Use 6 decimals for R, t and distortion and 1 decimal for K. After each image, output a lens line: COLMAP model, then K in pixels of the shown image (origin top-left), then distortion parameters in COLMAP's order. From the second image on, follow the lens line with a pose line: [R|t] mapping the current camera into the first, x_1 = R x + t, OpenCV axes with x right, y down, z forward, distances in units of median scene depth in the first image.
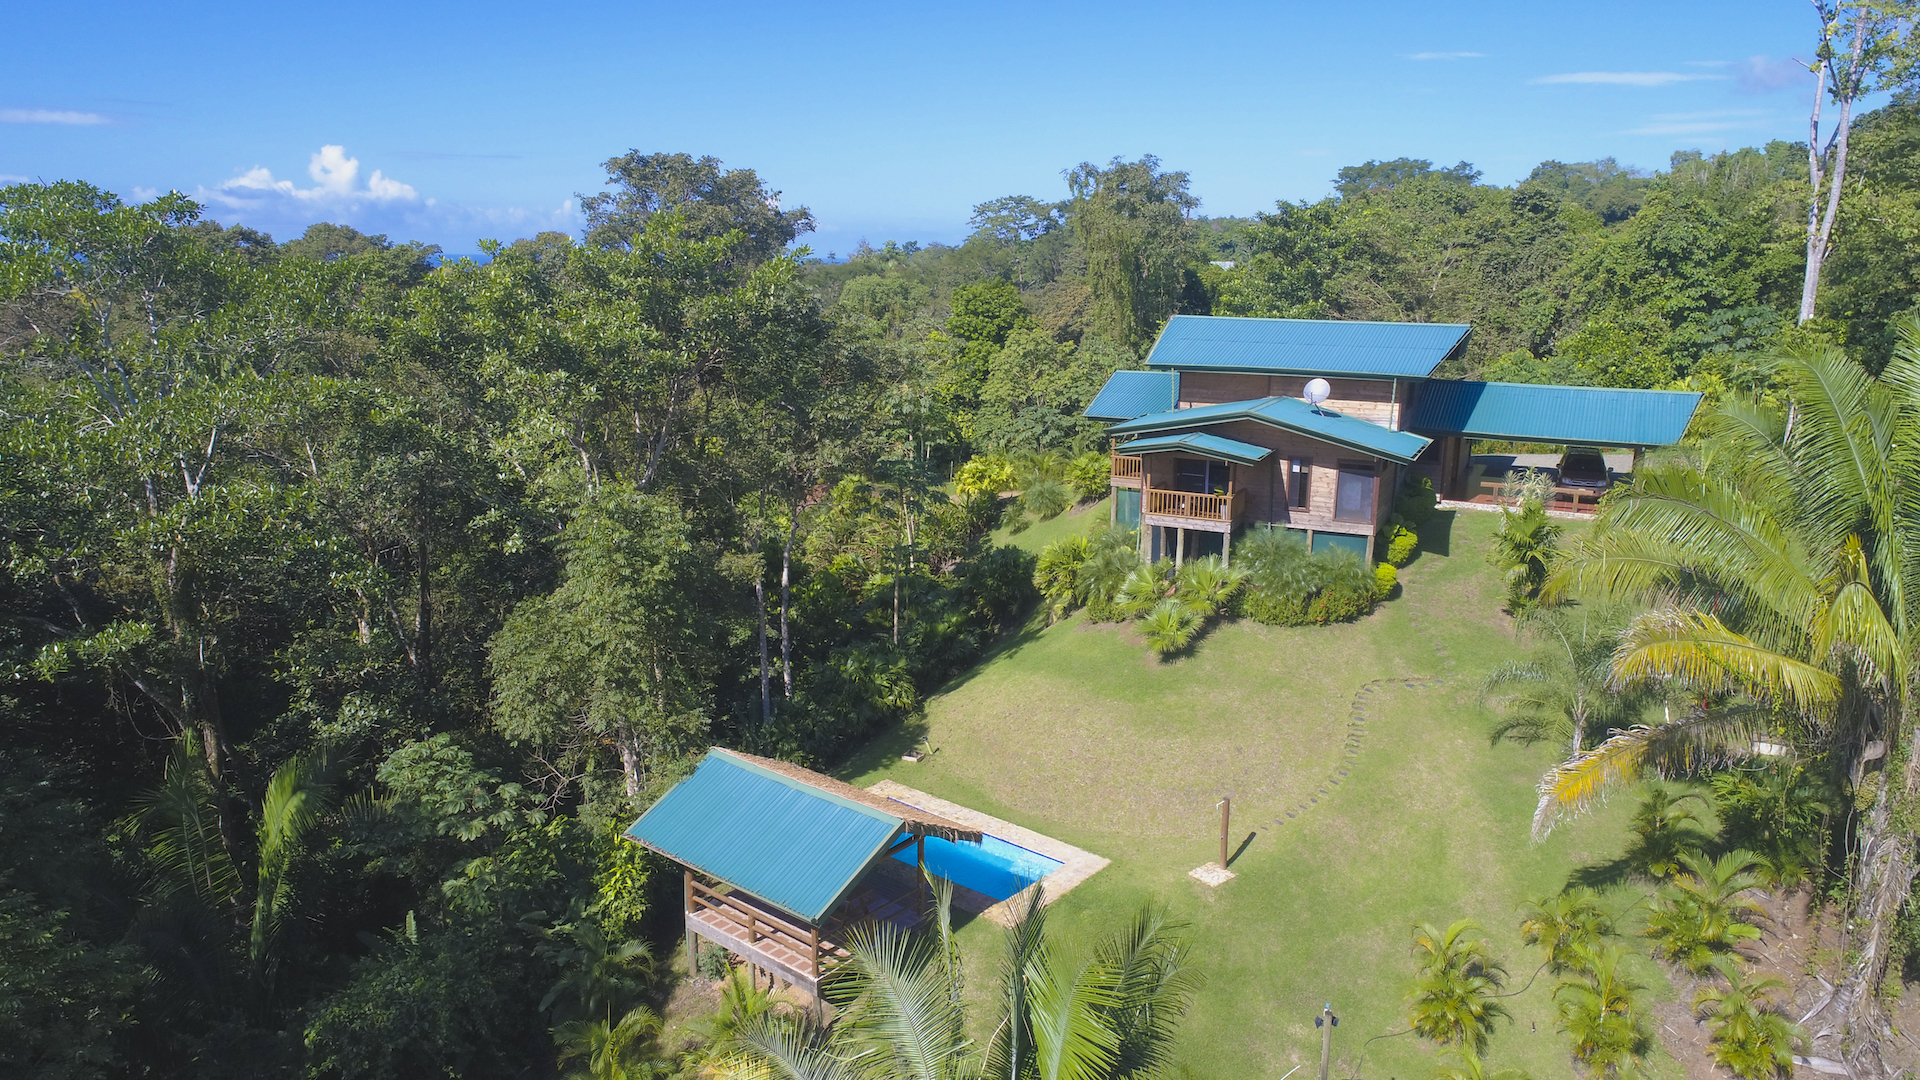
lens RADIAL K [[1291.8, 0, 960.0], [0, 1291.8, 540.0], [0, 0, 1]] dist [0.002143, -0.001128]
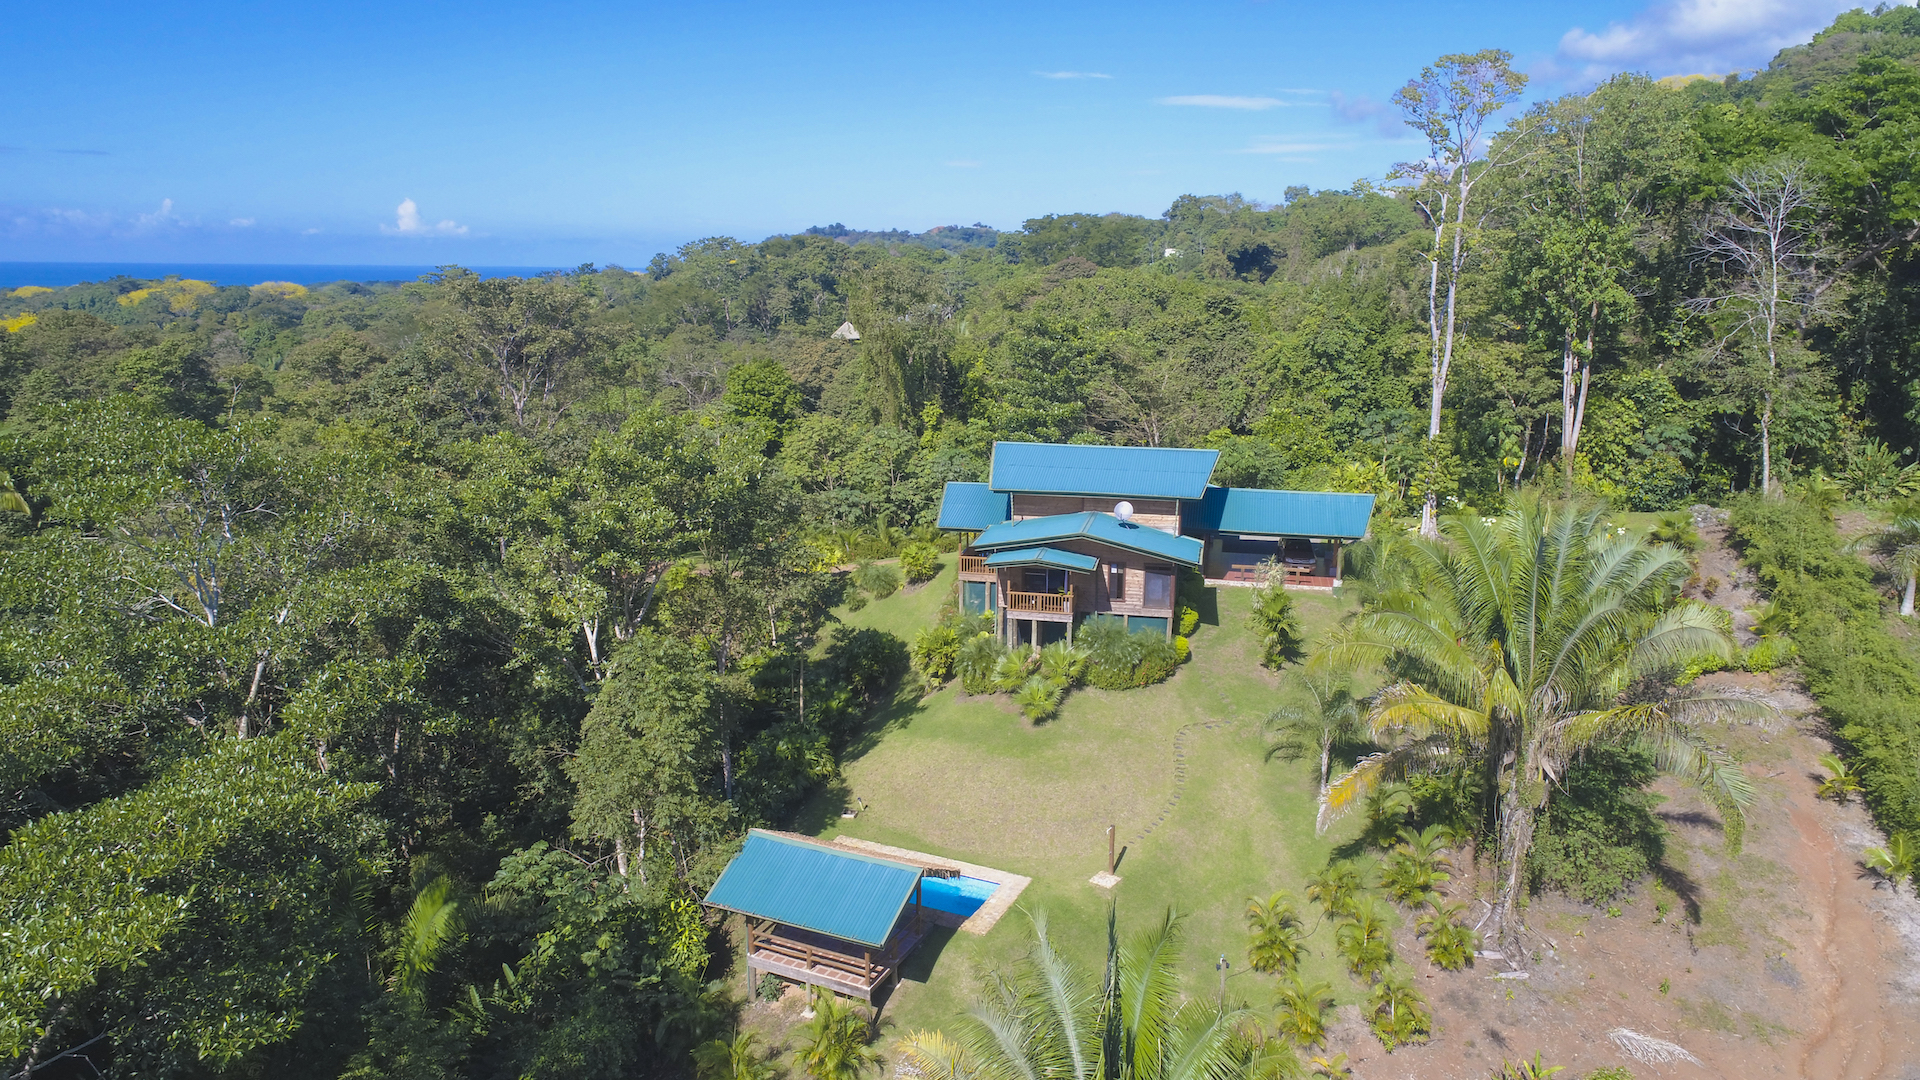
lens RADIAL K [[1291.8, 0, 960.0], [0, 1291.8, 540.0], [0, 0, 1]] dist [0.002143, -0.001128]
pose [[0.967863, -0.053175, 0.245792, -0.239341], [0.054573, 0.998509, 0.001126, -0.103401], [-0.245485, 0.012324, 0.969322, -0.284210]]
